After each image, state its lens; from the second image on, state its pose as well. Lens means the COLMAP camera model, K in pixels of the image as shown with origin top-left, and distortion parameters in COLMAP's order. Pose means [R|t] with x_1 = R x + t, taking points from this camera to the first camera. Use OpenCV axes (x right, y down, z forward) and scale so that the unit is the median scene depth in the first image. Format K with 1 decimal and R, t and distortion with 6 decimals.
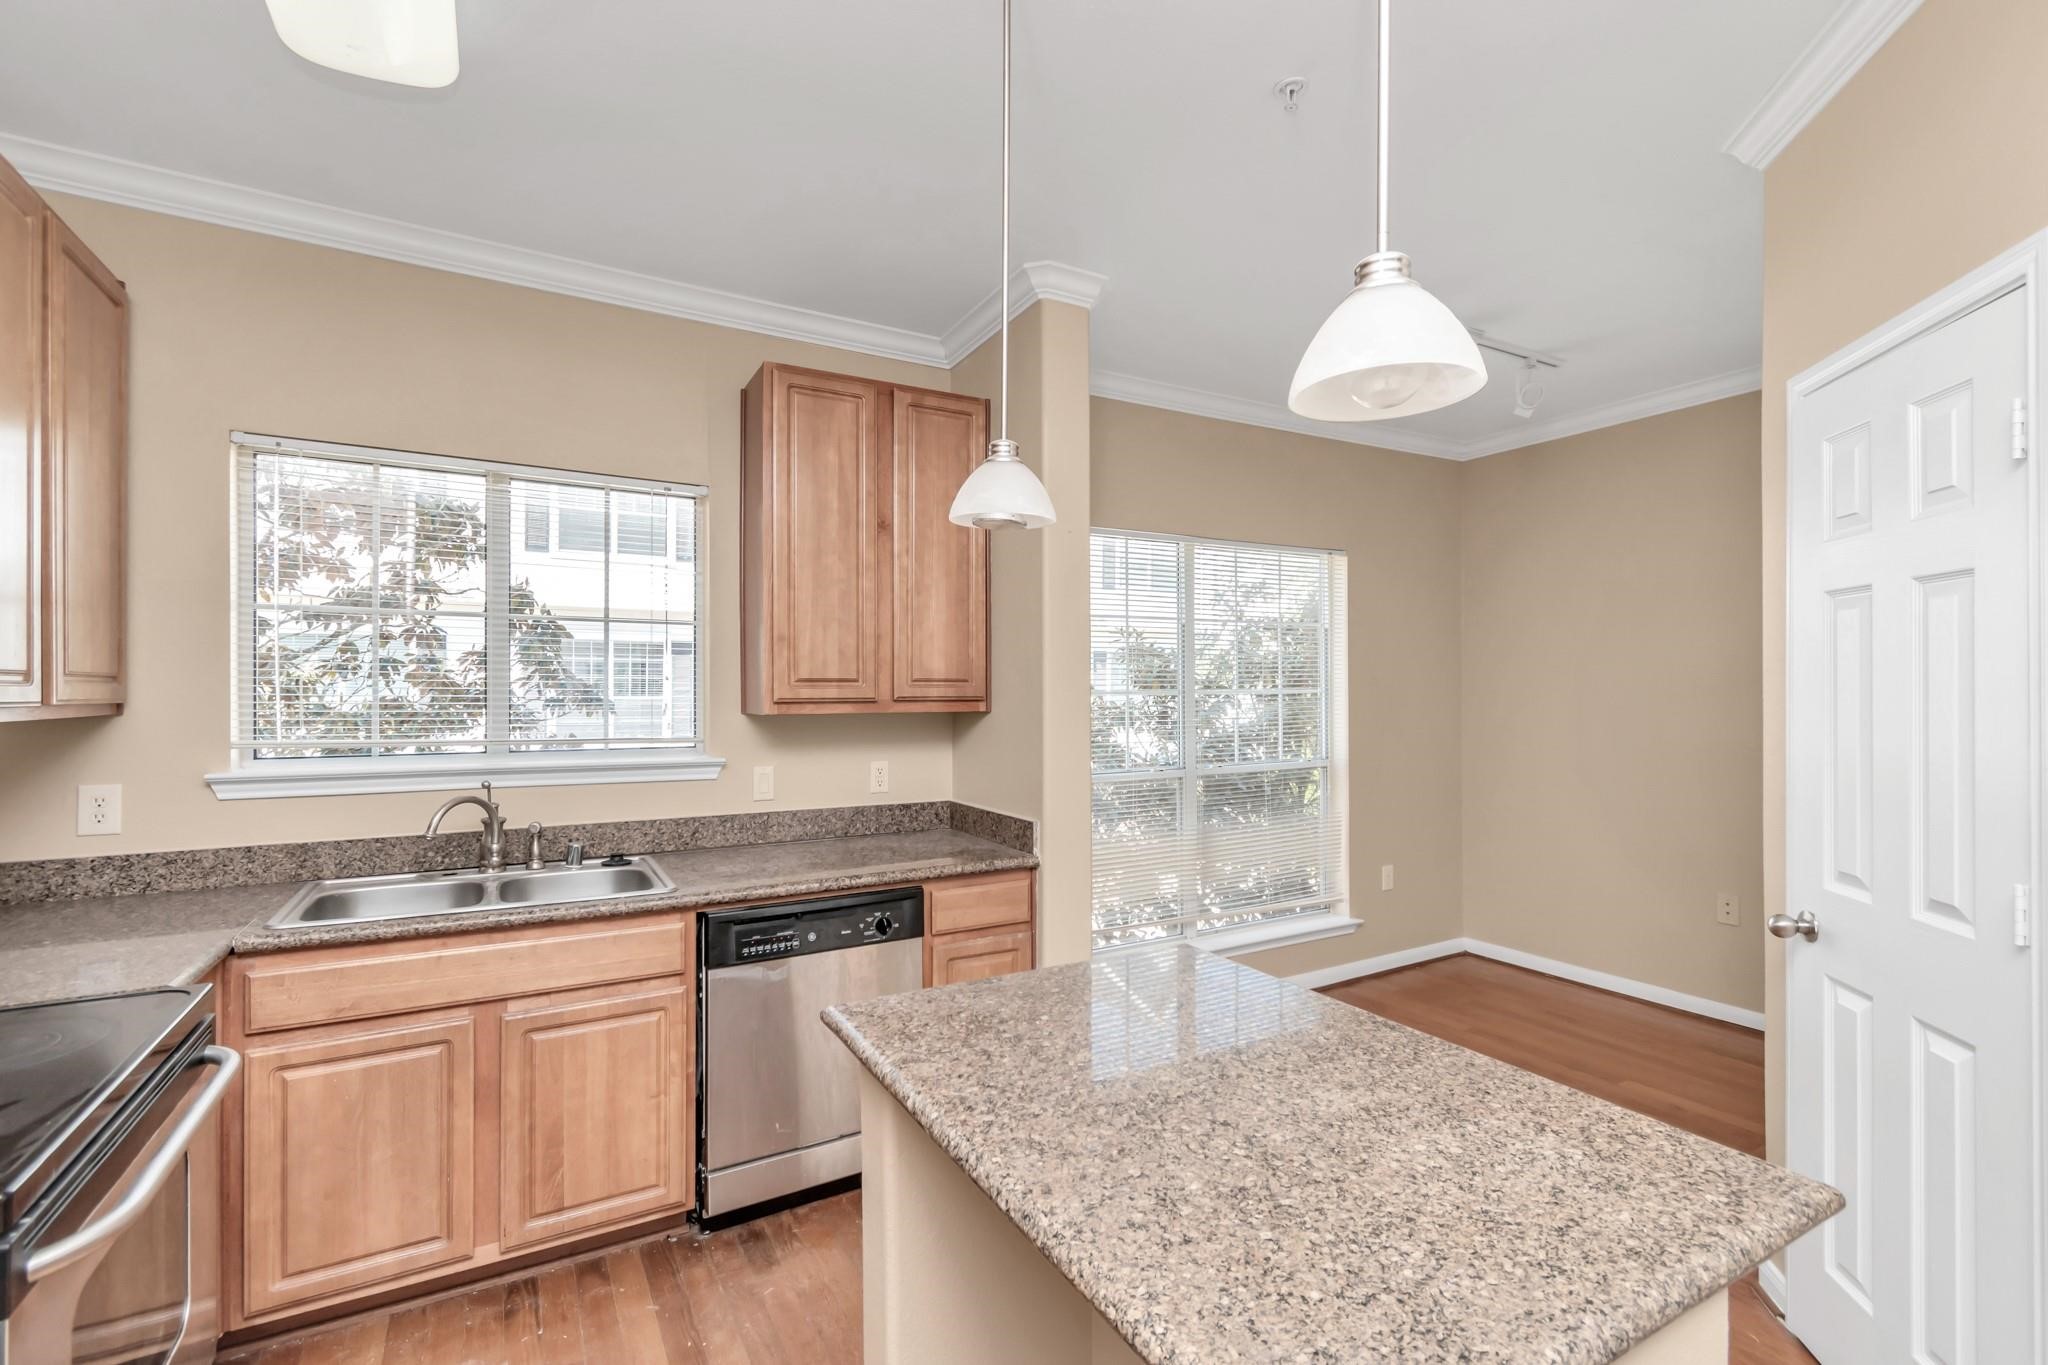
lens RADIAL K [[910.6, 0, 1024.4], [0, 910.6, 690.1], [0, 0, 1]] dist [0.006528, -0.002710]
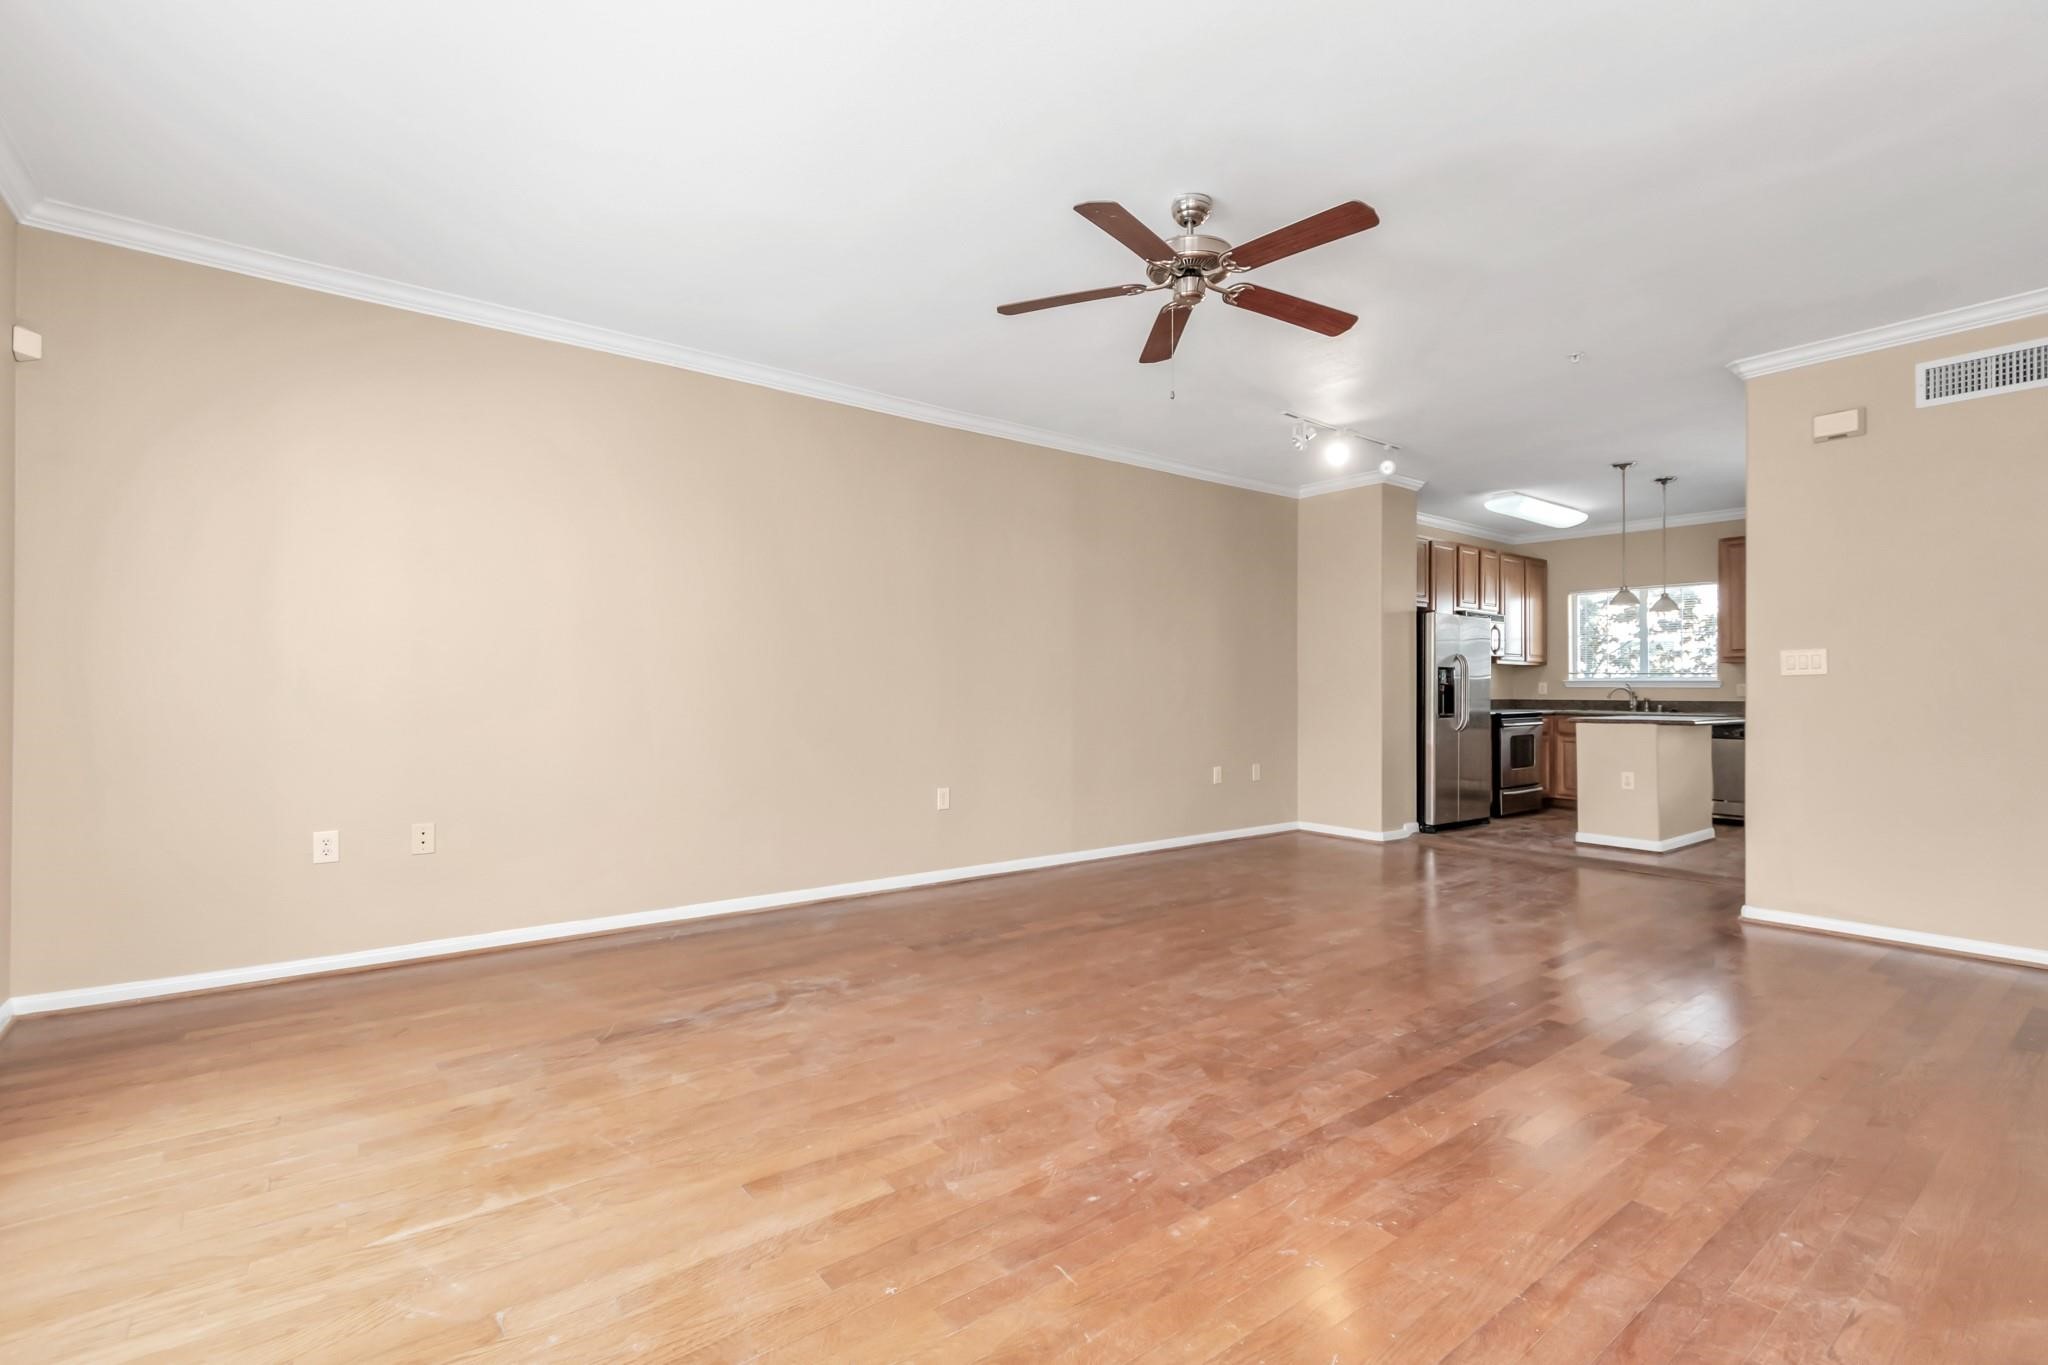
lens RADIAL K [[910.6, 0, 1029.4], [0, 910.6, 670.8], [0, 0, 1]] dist [0.006528, -0.002710]
pose [[0.134424, -0.022054, -0.990678, 2.379053], [-0.002514, 0.999741, -0.022597, 0.130003], [0.990921, 0.005528, 0.134334, -1.594857]]
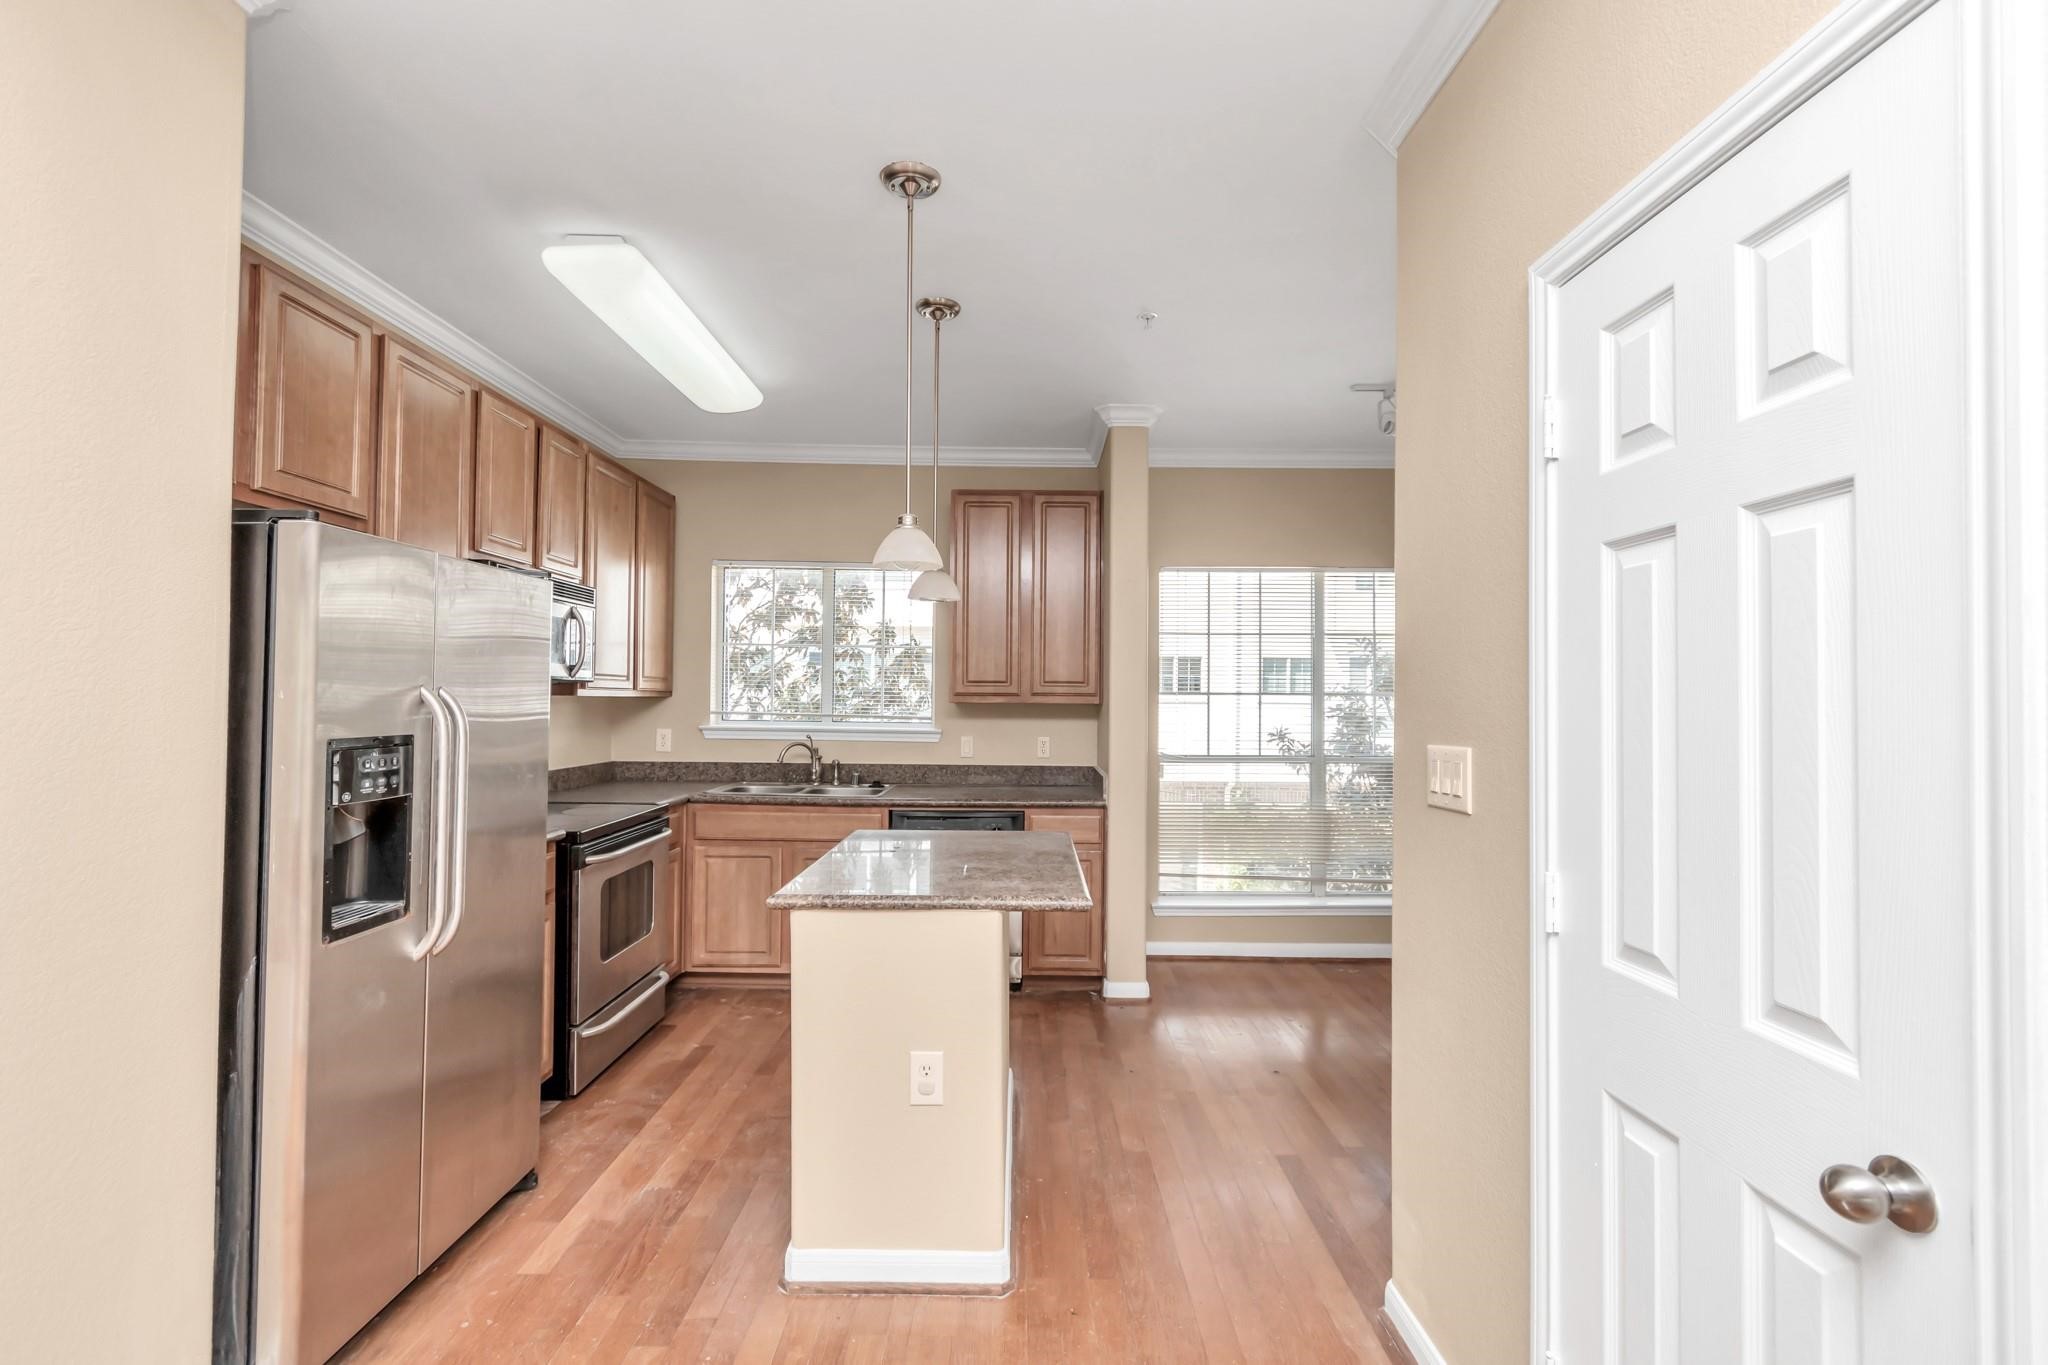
lens RADIAL K [[910.6, 0, 1023.1], [0, 910.6, 687.8], [0, 0, 1]] dist [0.006528, -0.002710]
pose [[0.869098, 0.005202, -0.494612, 0.689952], [-0.011918, 0.999875, -0.010426, 0.017248], [0.494496, 0.014956, 0.869051, -0.394791]]
